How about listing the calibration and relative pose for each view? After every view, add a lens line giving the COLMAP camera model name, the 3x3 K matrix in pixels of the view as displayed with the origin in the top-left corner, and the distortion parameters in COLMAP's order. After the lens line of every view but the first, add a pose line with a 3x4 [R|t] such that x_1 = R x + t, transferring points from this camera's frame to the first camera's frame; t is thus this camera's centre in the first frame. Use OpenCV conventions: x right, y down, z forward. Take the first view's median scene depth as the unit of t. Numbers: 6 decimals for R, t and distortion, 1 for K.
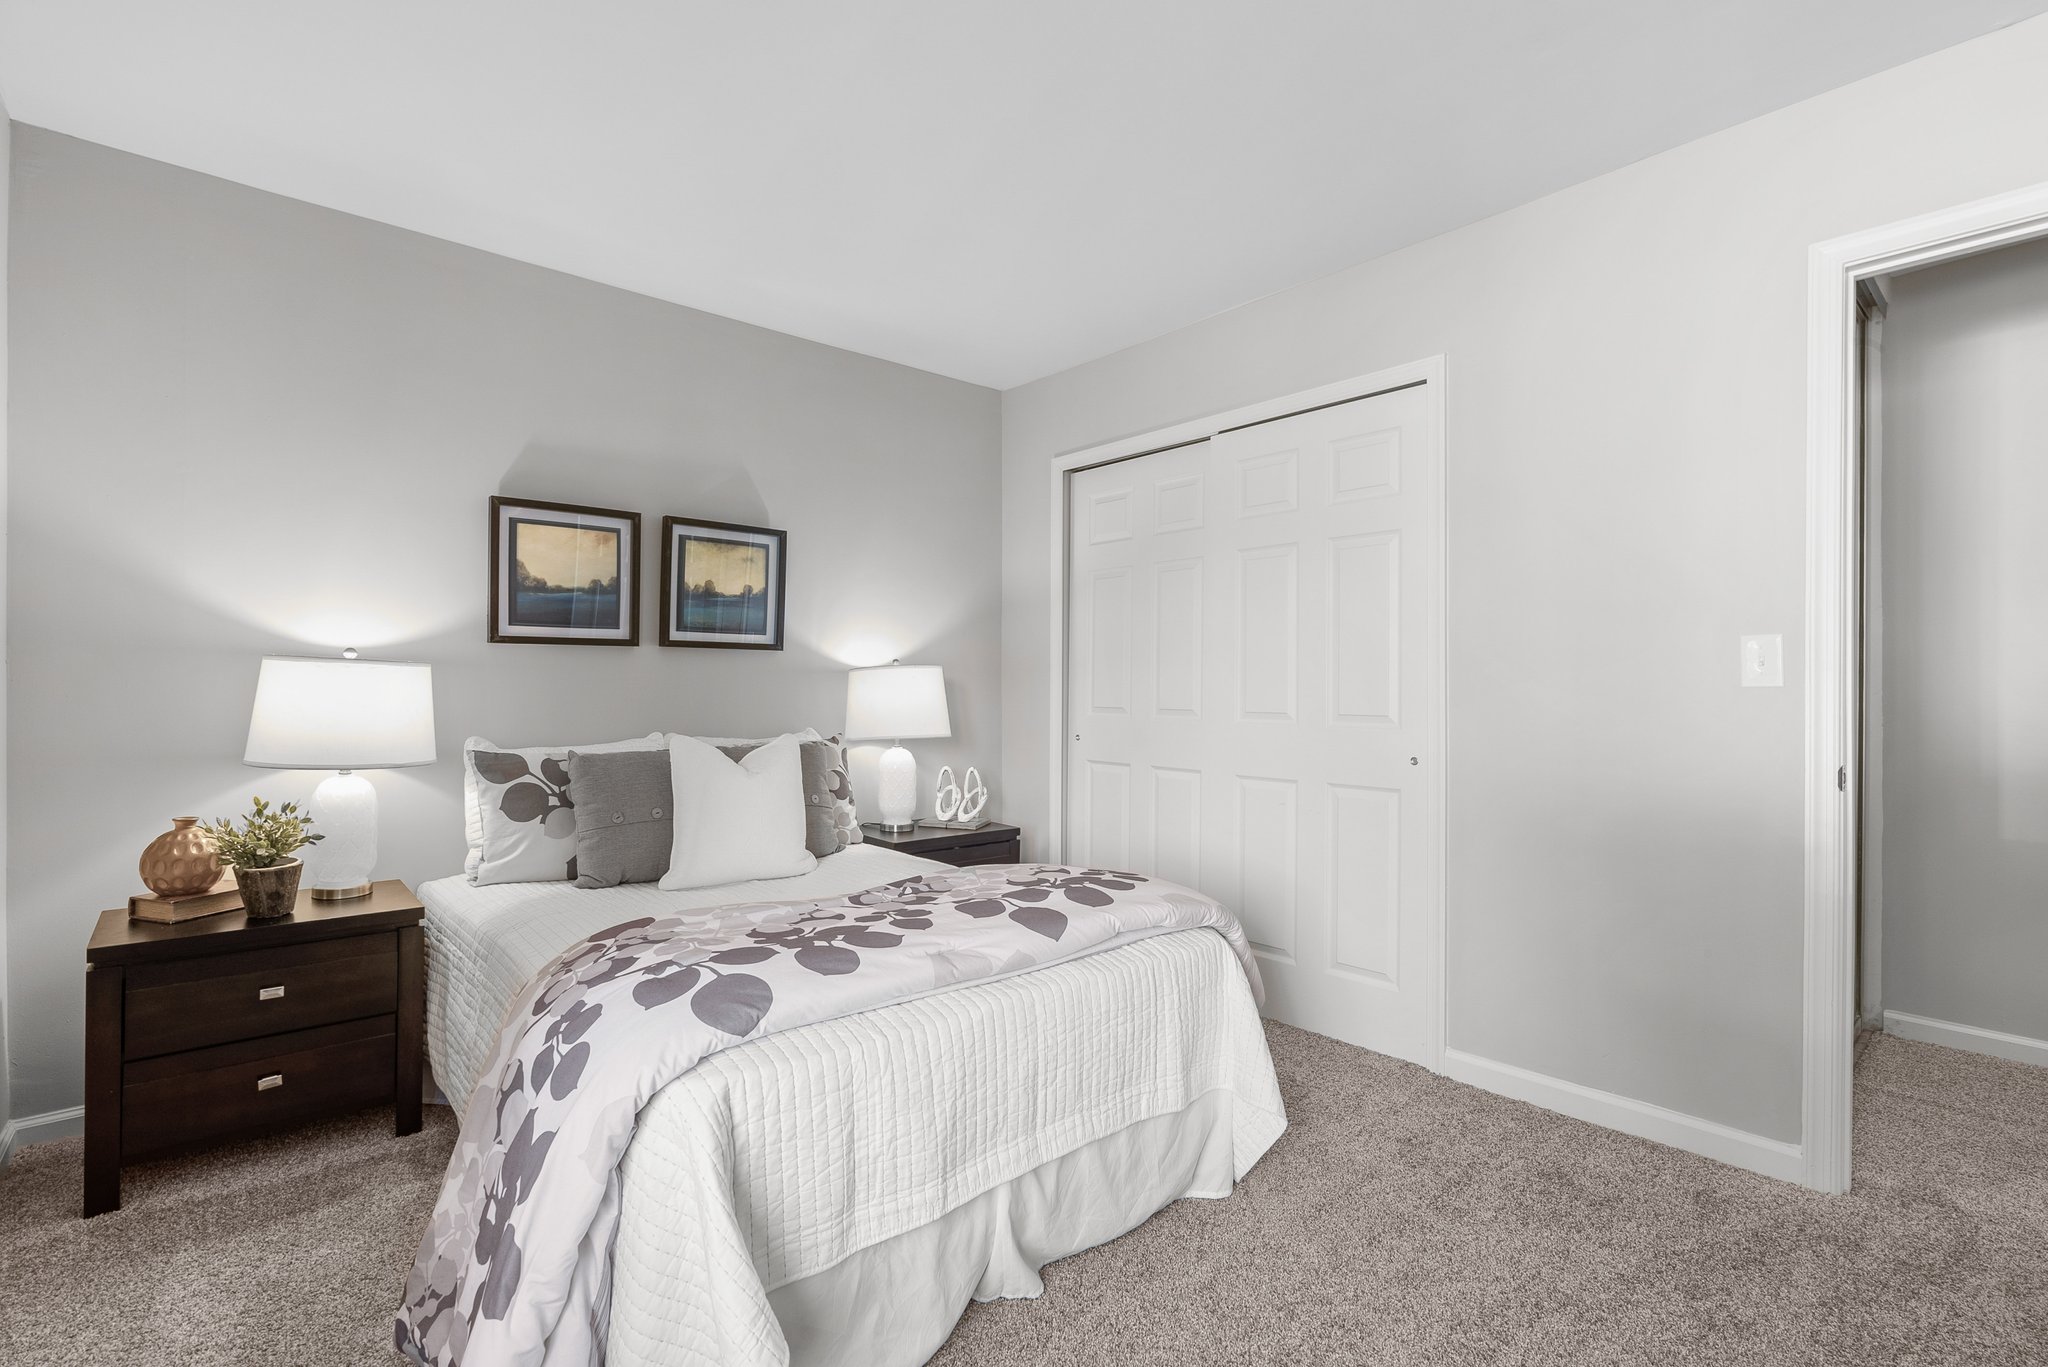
lens RADIAL K [[936.5, 0, 1016.5], [0, 936.5, 682.0], [0, 0, 1]] dist [-0.000285, 0.000892]
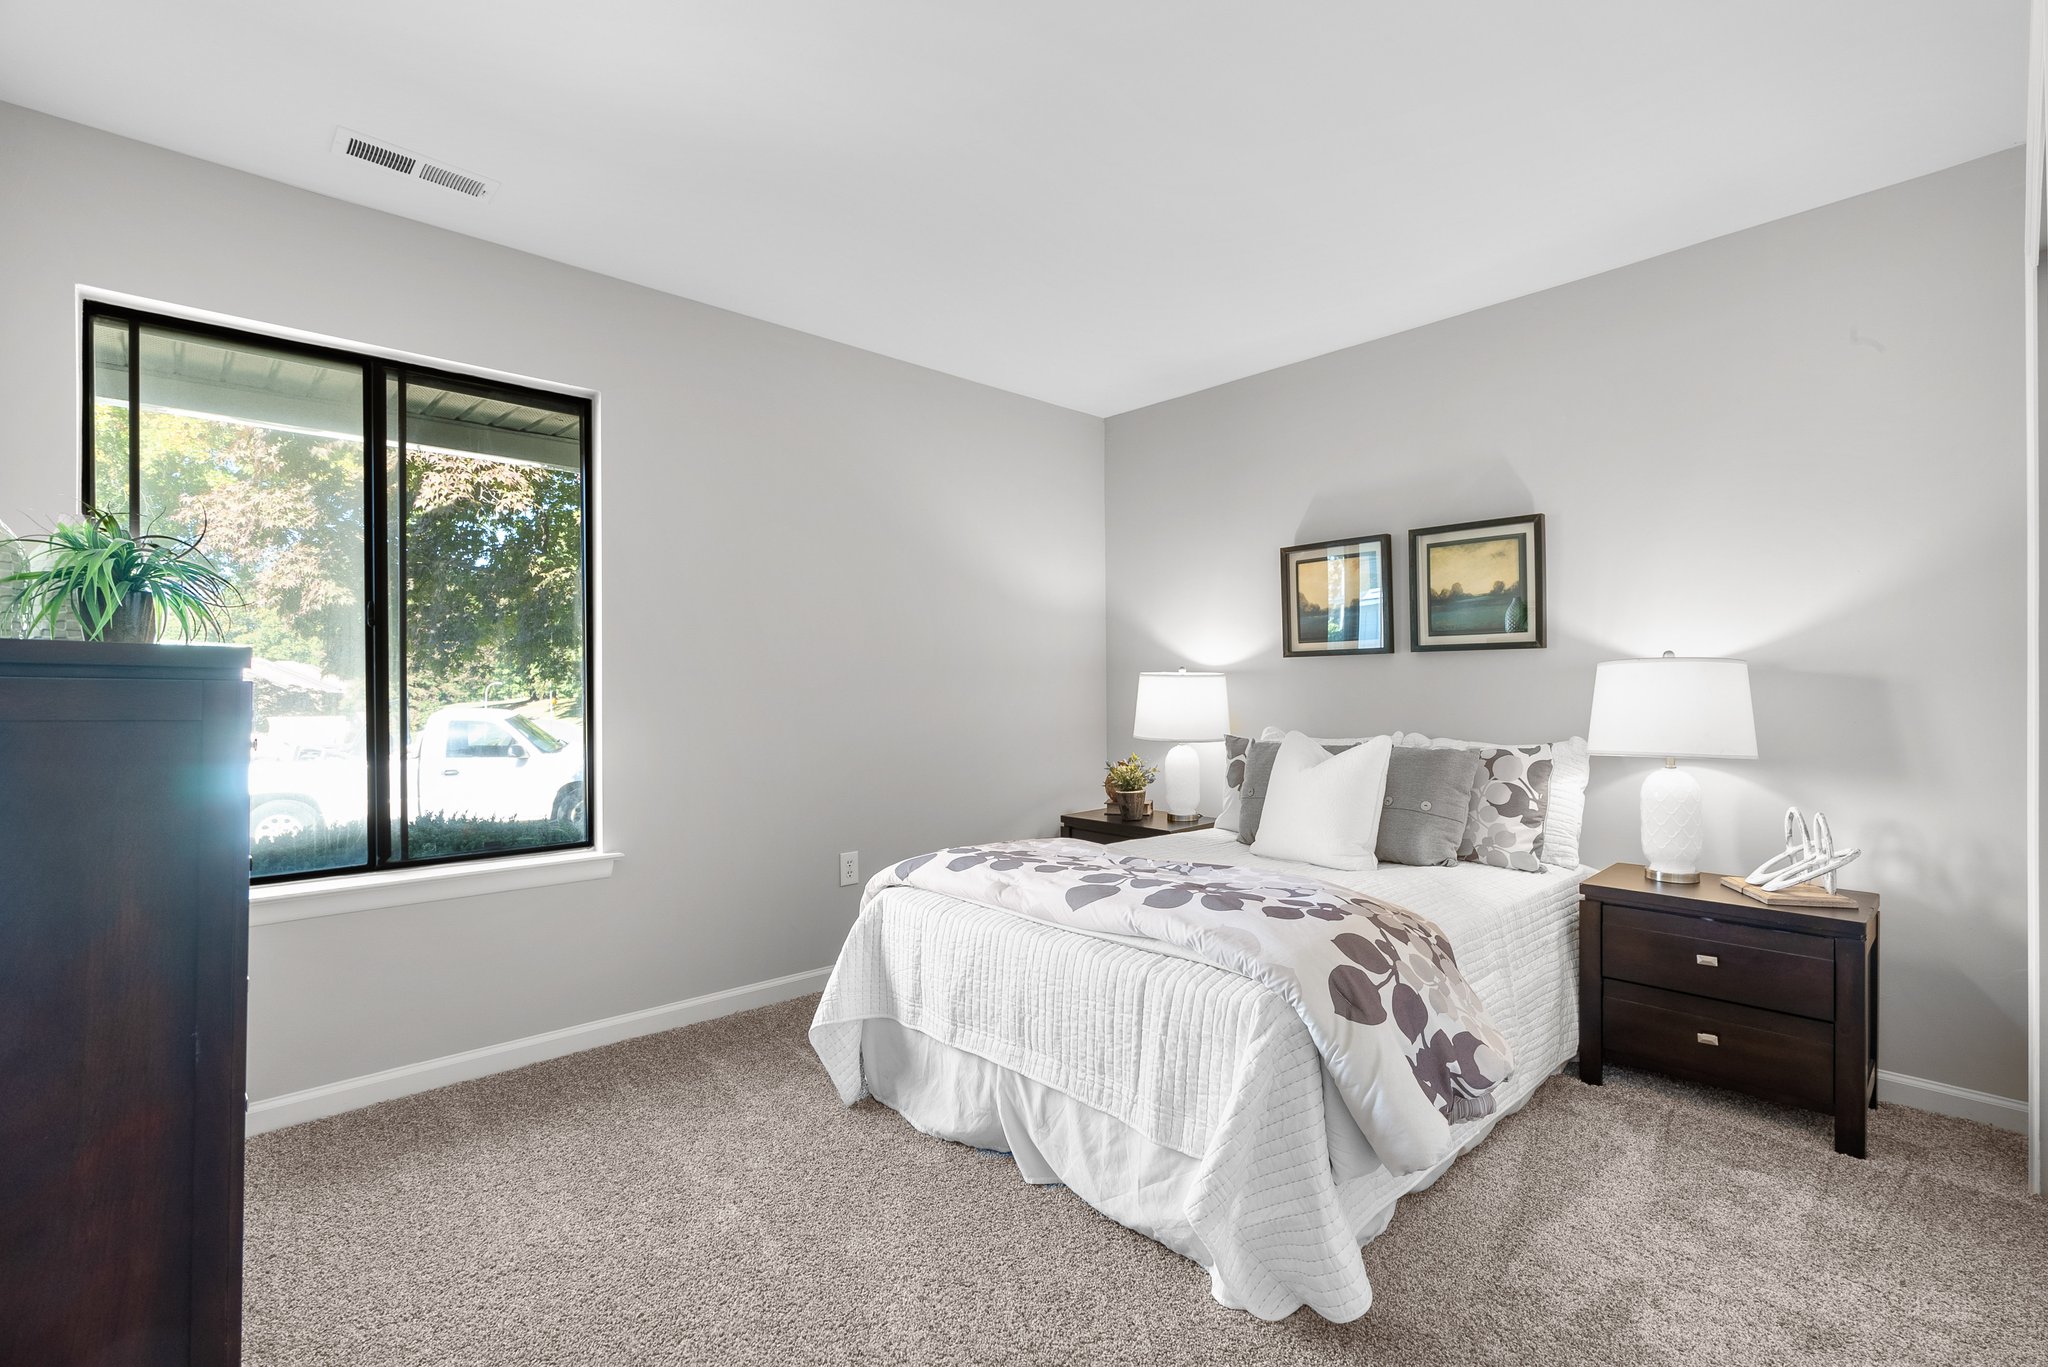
lens RADIAL K [[936.5, 0, 1016.5], [0, 936.5, 682.0], [0, 0, 1]] dist [-0.000285, 0.000892]
pose [[0.020355, -0.013741, -0.999698, 0.695218], [0.005880, 0.999890, -0.013624, 0.008472], [0.999776, -0.005601, 0.020434, 0.532690]]
